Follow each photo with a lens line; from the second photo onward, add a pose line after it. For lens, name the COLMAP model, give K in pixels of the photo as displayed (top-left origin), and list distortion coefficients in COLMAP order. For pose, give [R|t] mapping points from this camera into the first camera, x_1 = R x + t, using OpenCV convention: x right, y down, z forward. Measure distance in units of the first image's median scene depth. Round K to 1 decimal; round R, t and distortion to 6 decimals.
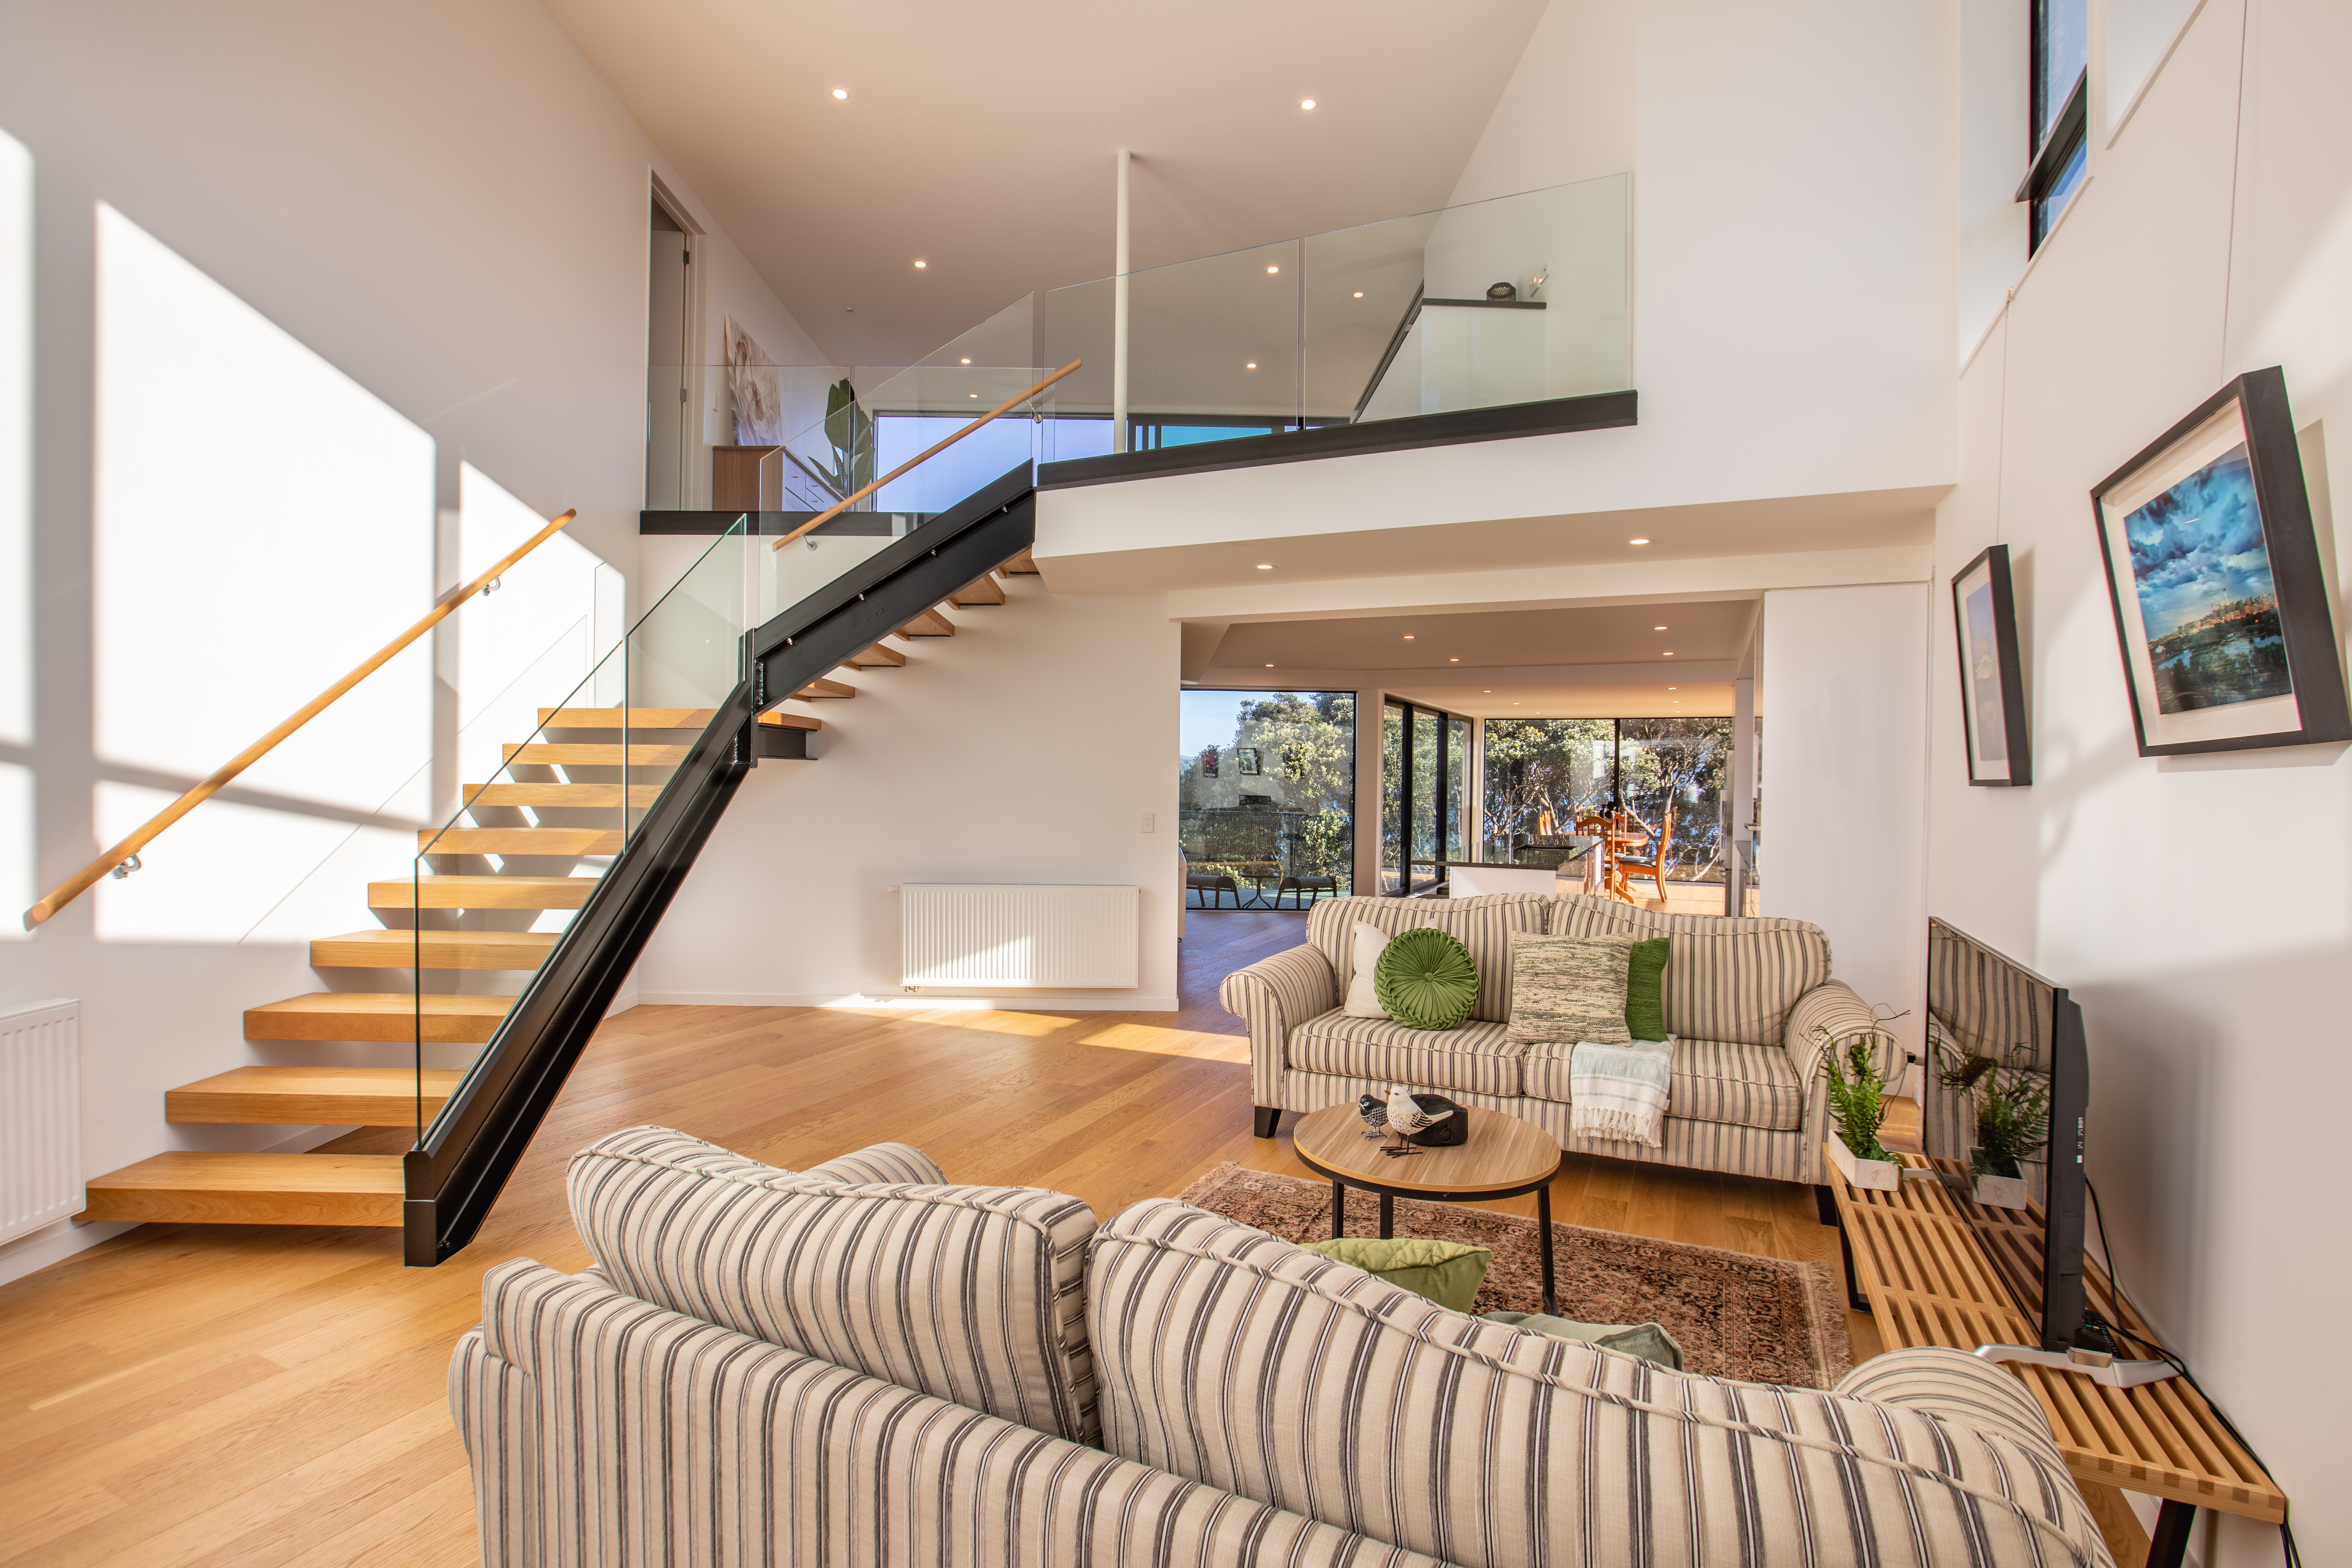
lens RADIAL K [[1094.8, 0, 1186.6], [0, 1094.8, 801.9], [0, 0, 1]] dist [-0.077631, 0.044456]
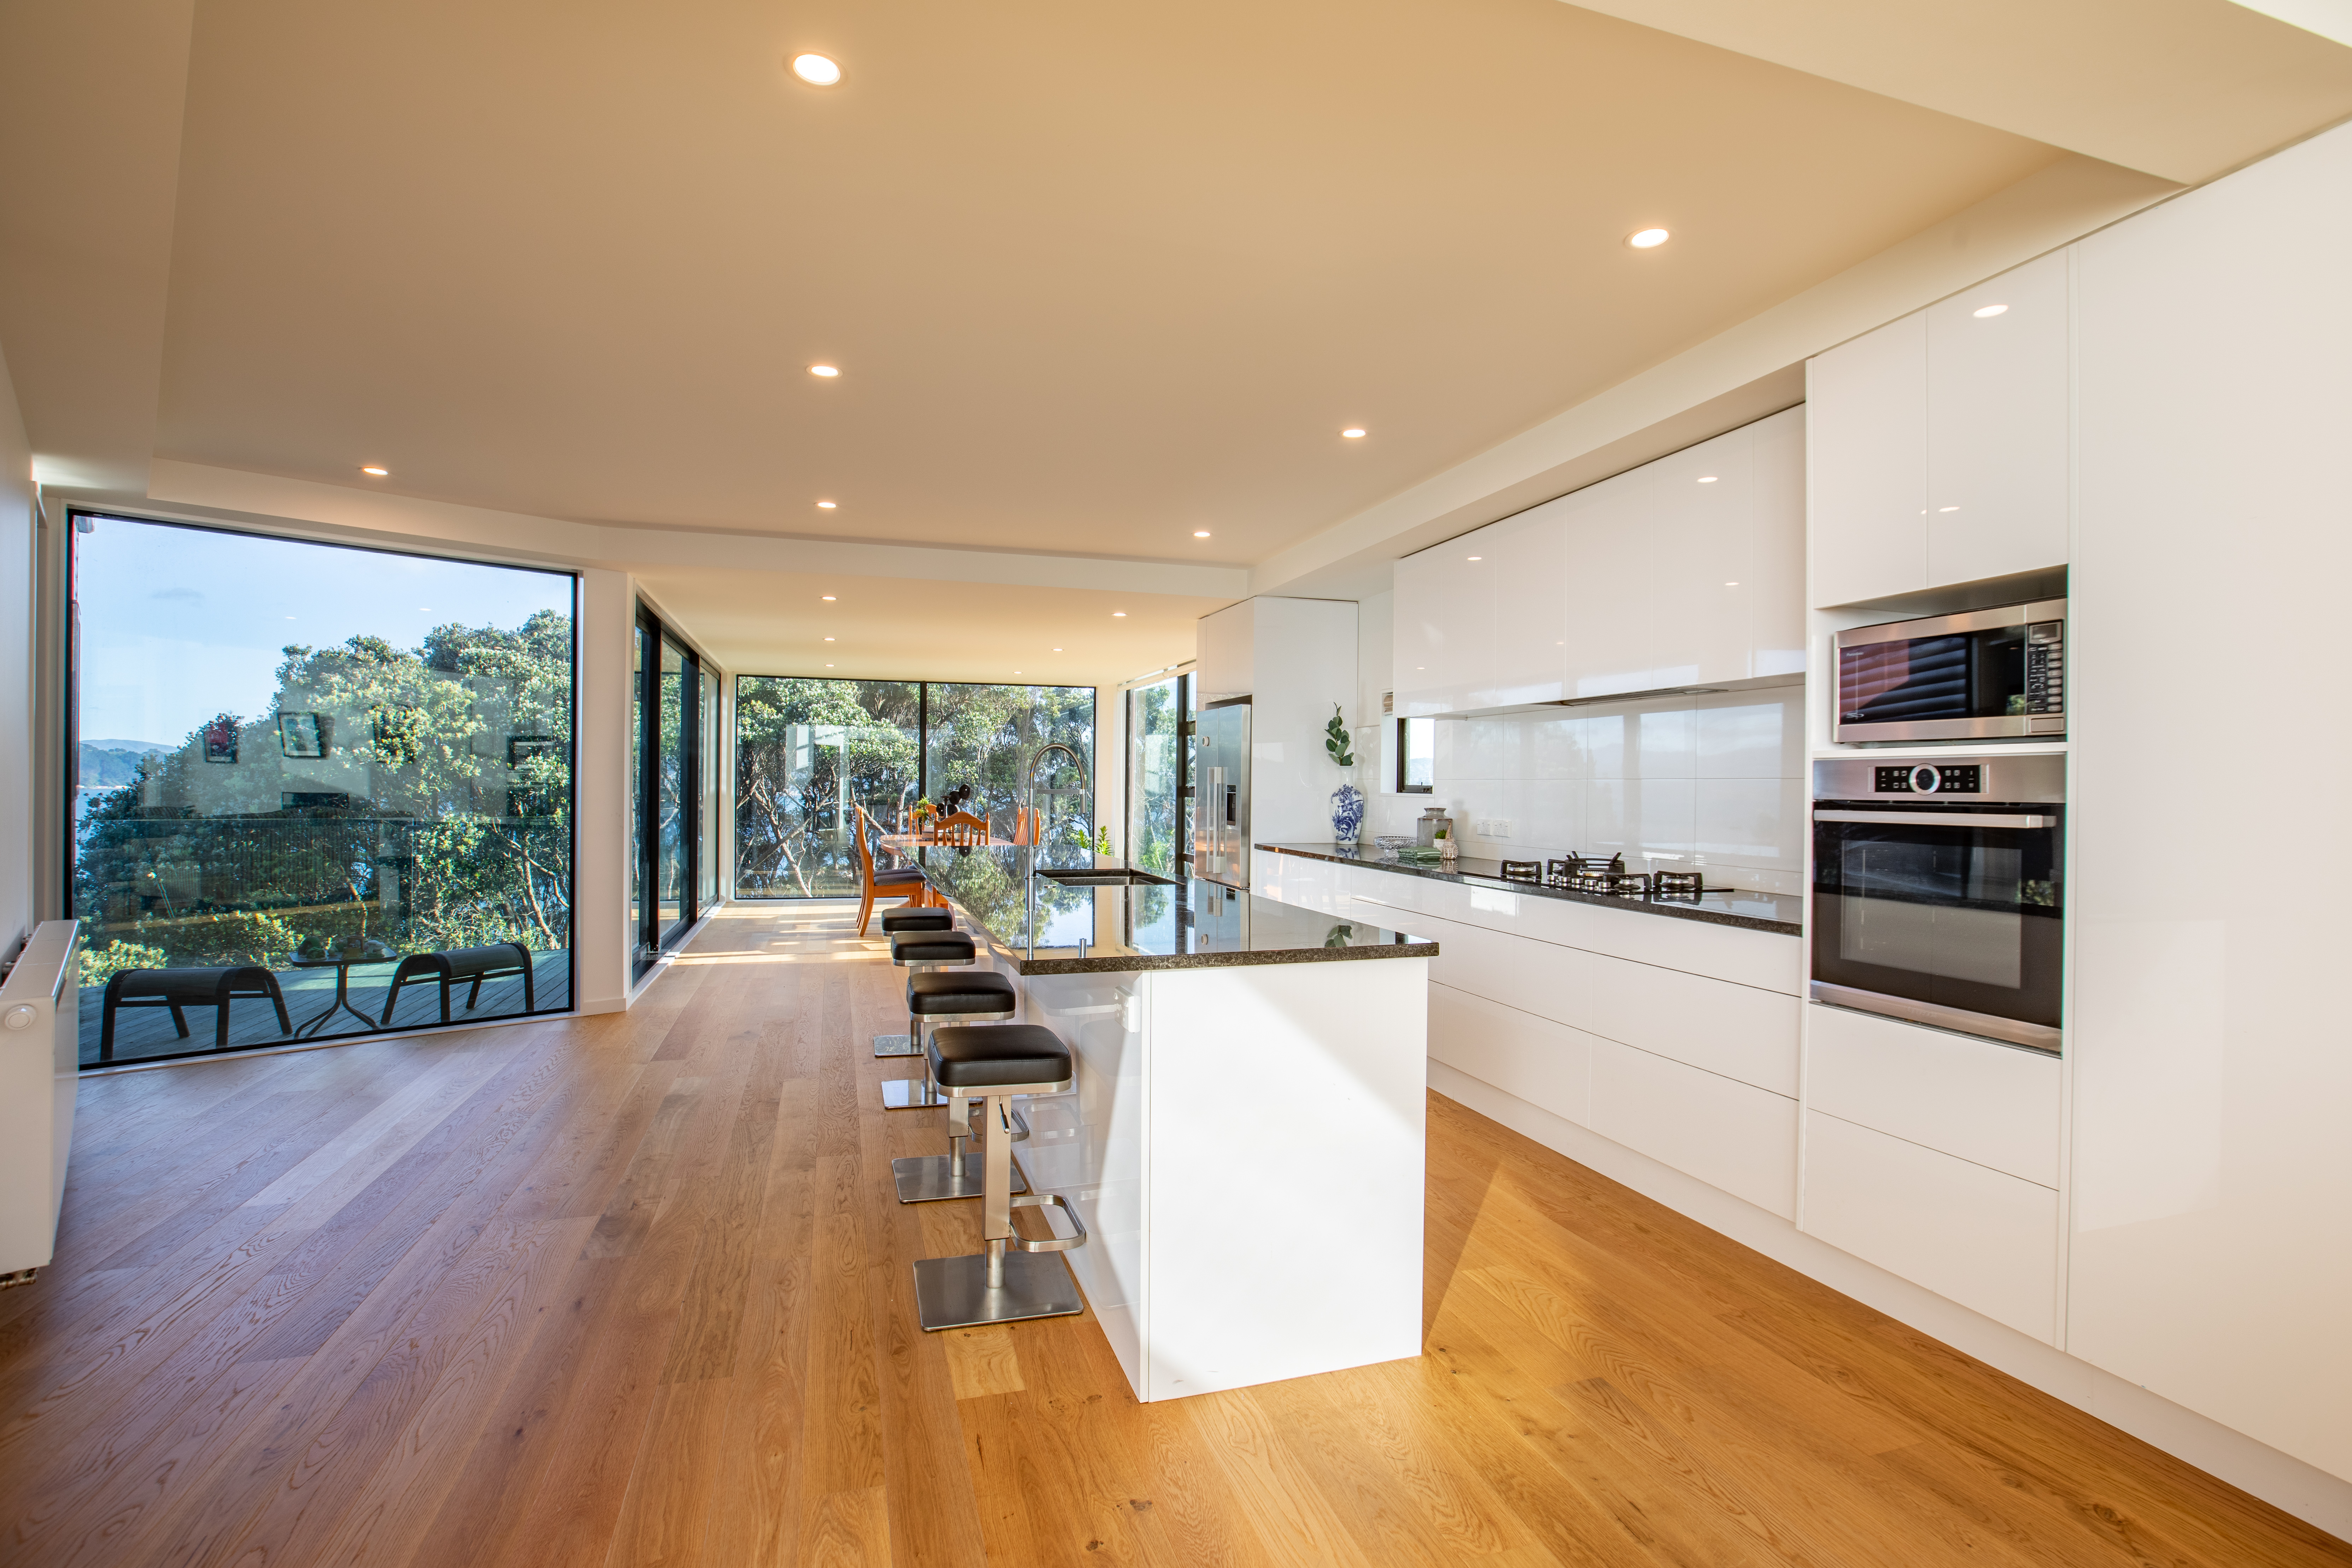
lens RADIAL K [[1094.8, 0, 1186.6], [0, 1094.8, 801.9], [0, 0, 1]] dist [-0.077631, 0.044456]
pose [[0.728052, -0.014031, 0.685379, 0.011331], [0.011600, 0.999900, 0.008147, -0.000150], [-0.685424, 0.002018, 0.728141, 0.239019]]
